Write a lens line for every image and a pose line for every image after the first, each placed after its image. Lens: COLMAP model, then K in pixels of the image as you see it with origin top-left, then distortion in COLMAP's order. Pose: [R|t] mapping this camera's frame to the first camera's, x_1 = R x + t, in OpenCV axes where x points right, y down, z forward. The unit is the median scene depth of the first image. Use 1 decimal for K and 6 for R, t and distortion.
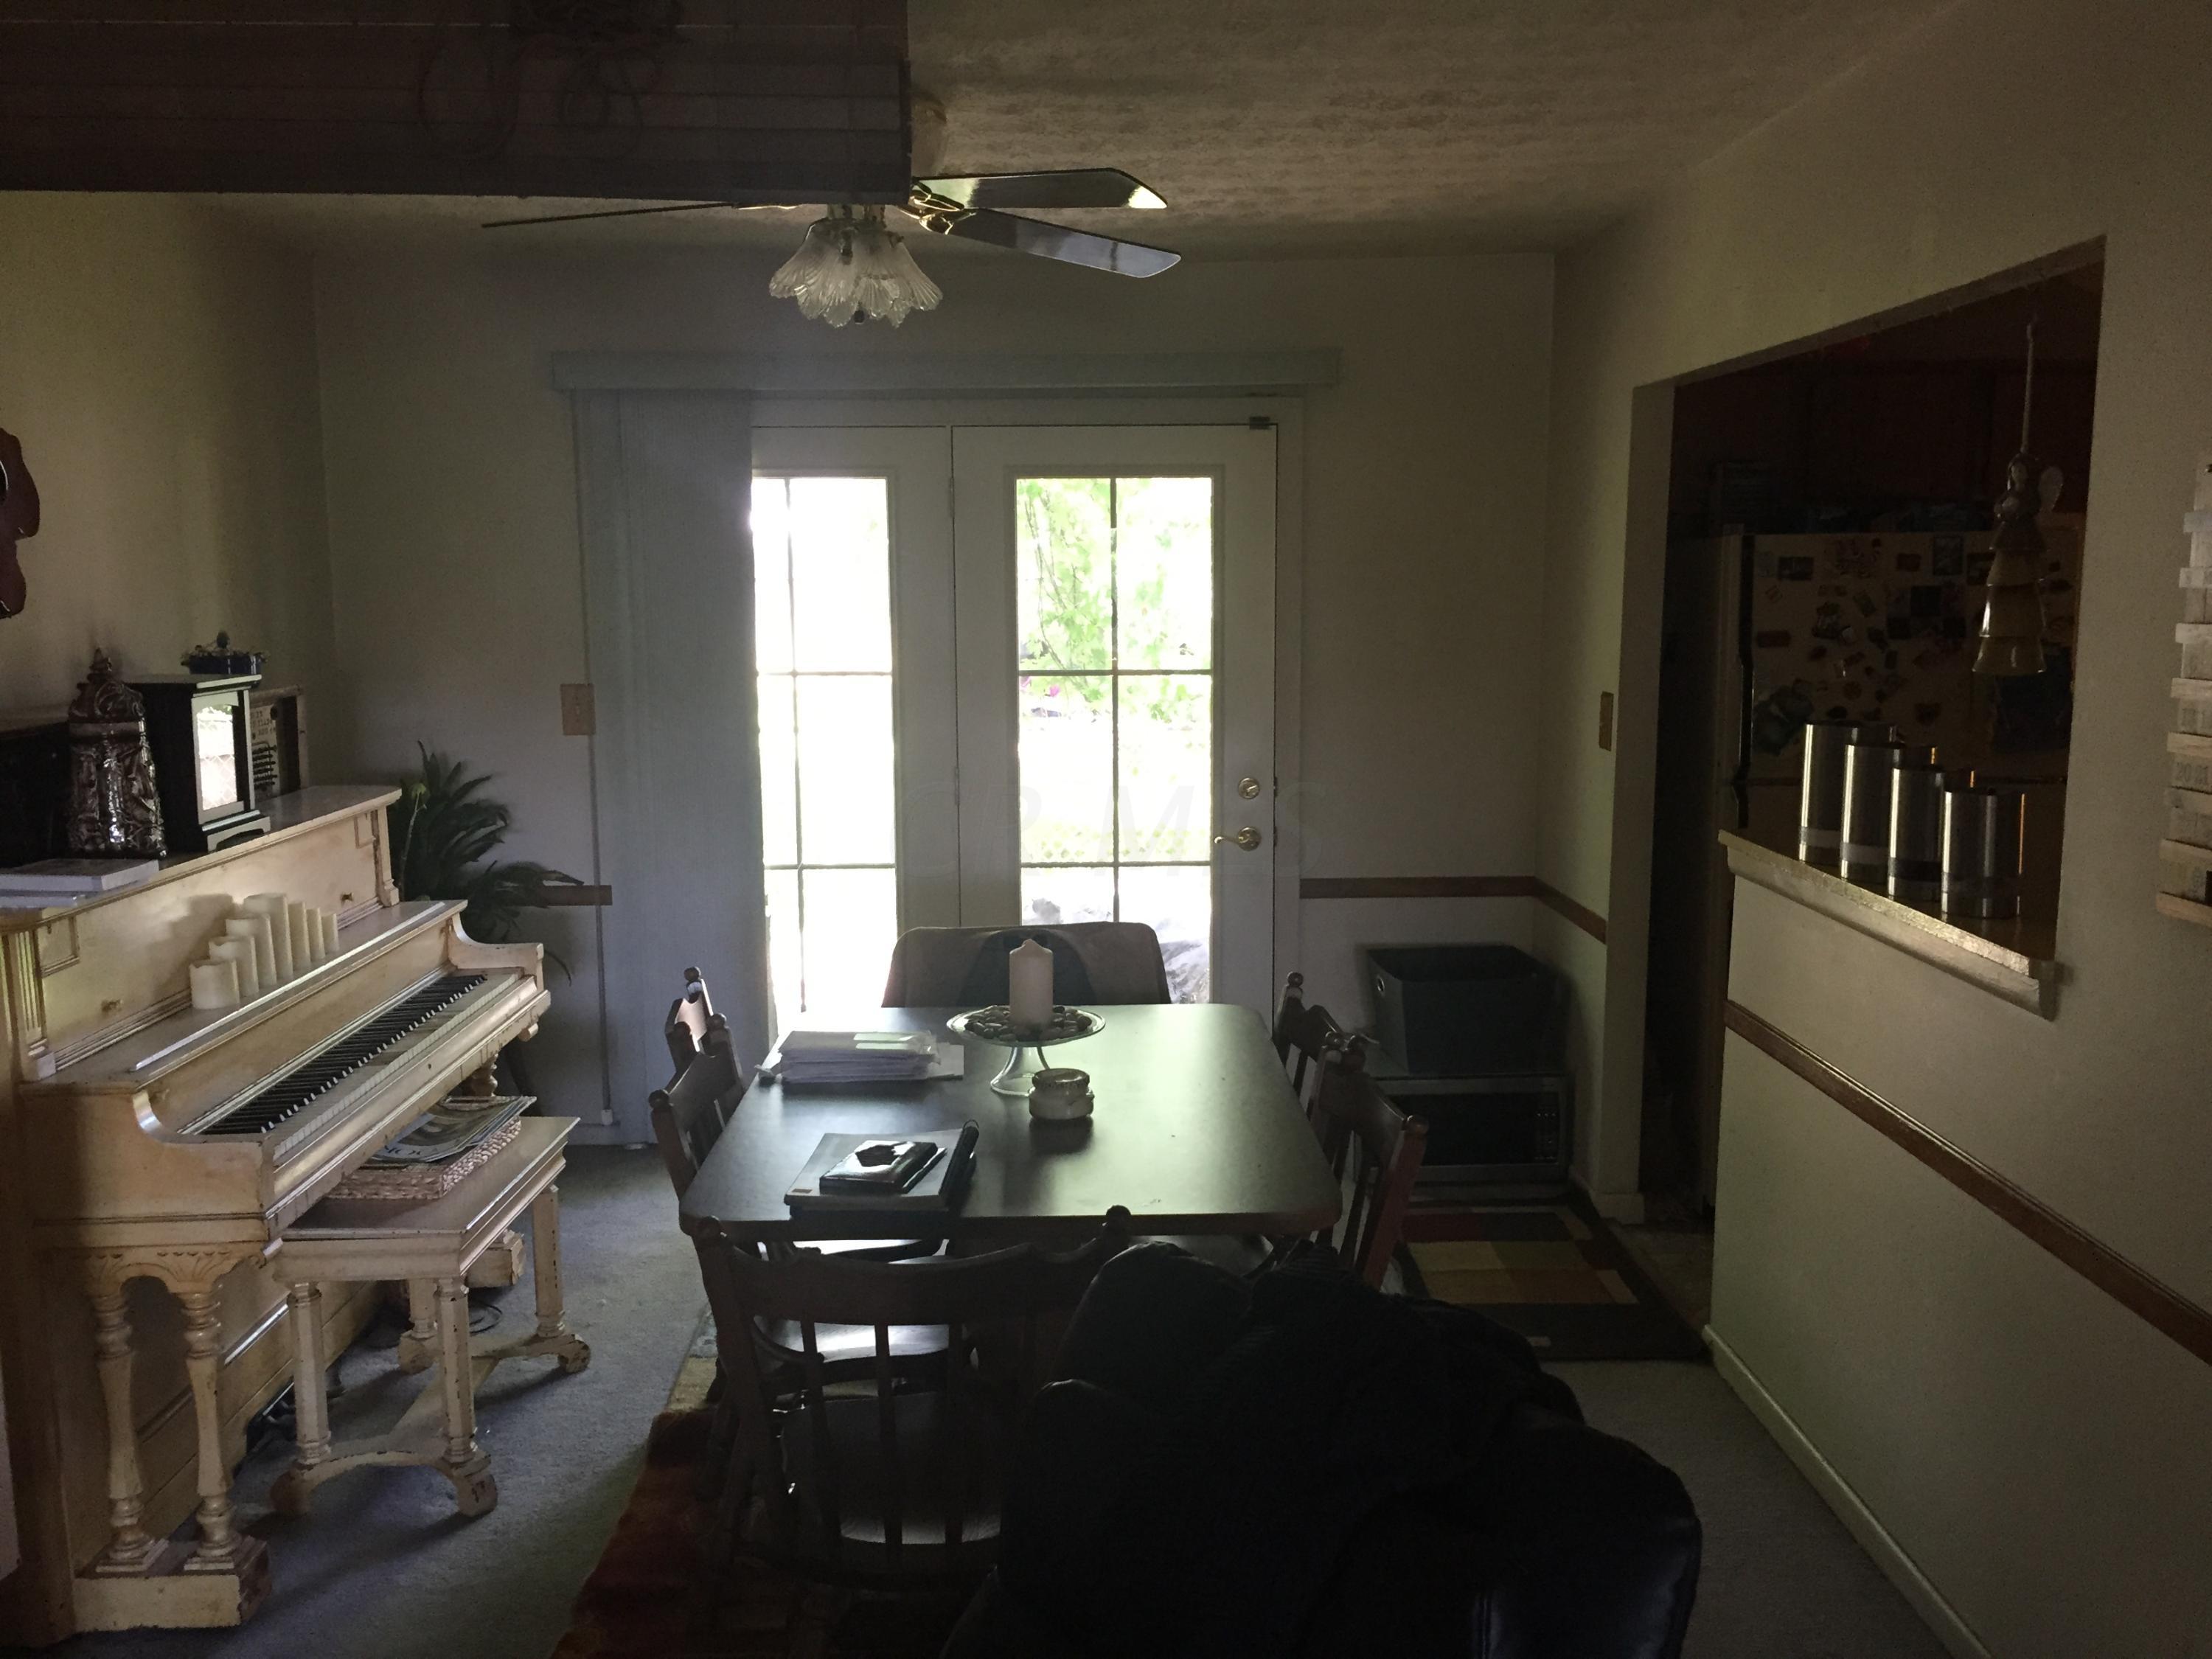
lens RADIAL K [[1871.1, 0, 1109.4], [0, 1871.1, 818.9], [0, 0, 1]] dist [0.000863, -0.002480]
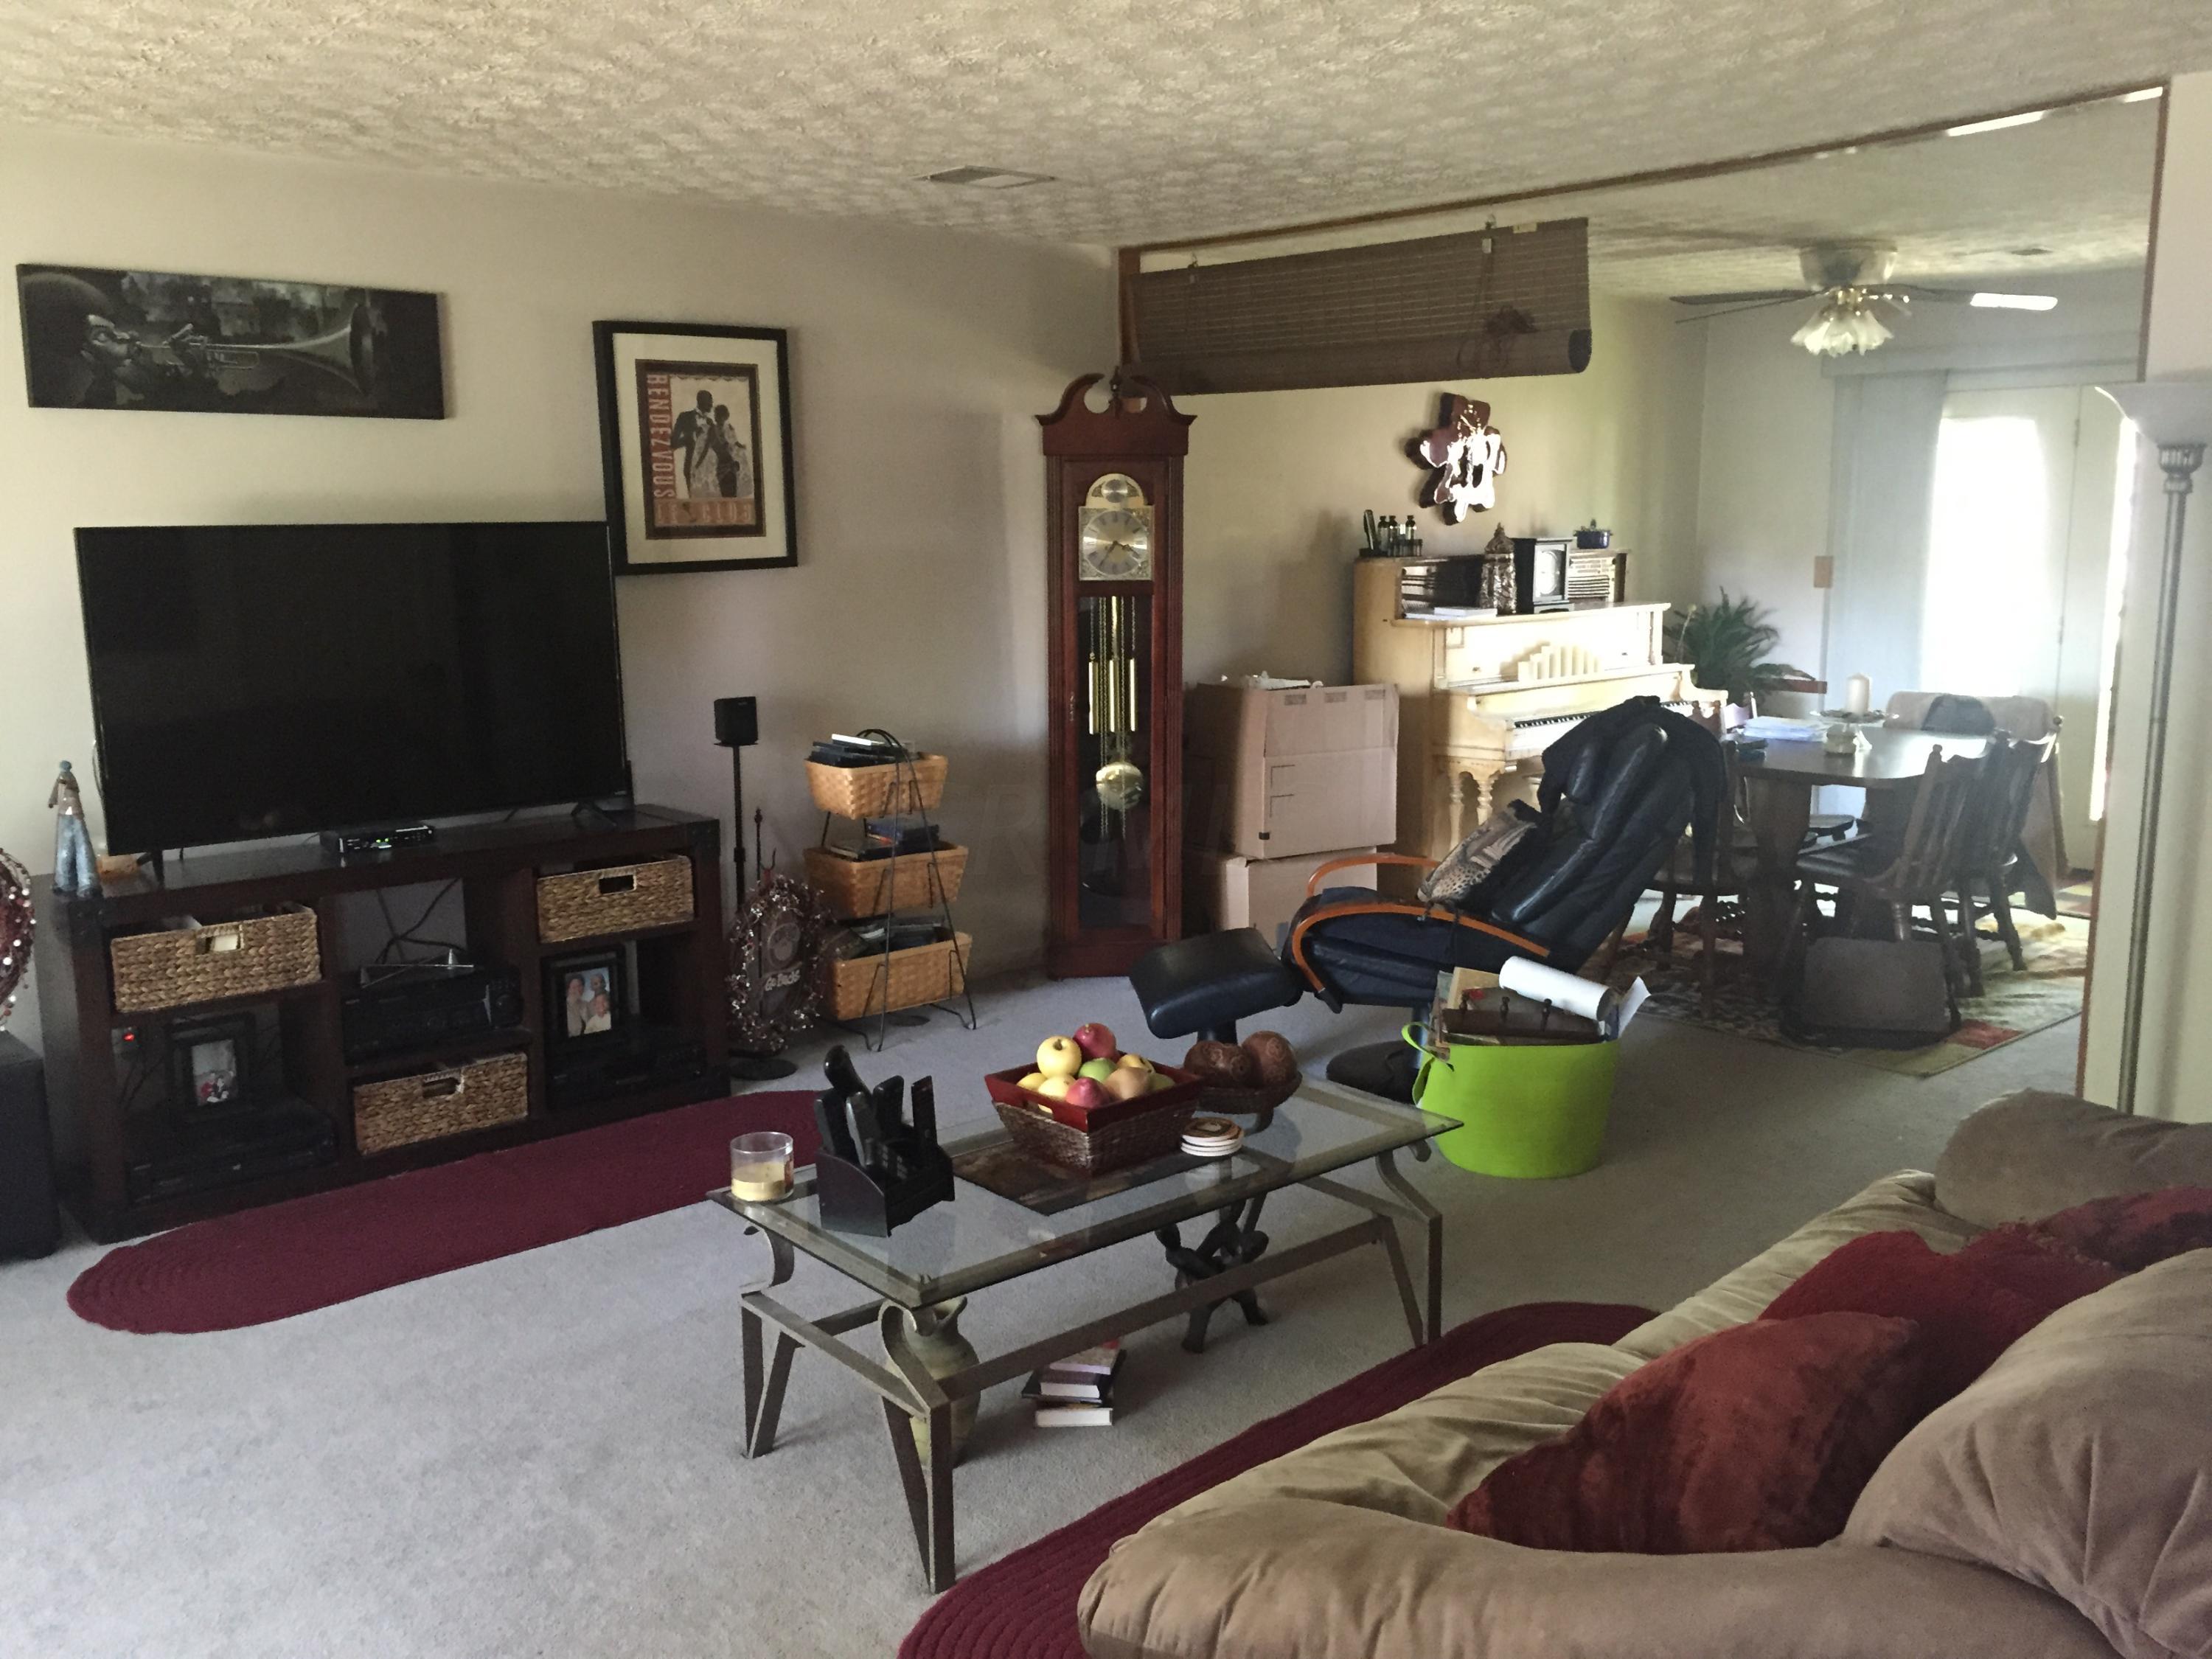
lens RADIAL K [[1871.1, 0, 1107.5], [0, 1871.1, 826.0], [0, 0, 1]] dist [0.000863, -0.002480]
pose [[0.639258, 0.128436, -0.758190, 0.741724], [-0.094407, 0.991603, 0.088378, 0.096060], [0.763175, 0.015082, 0.646016, -0.672291]]
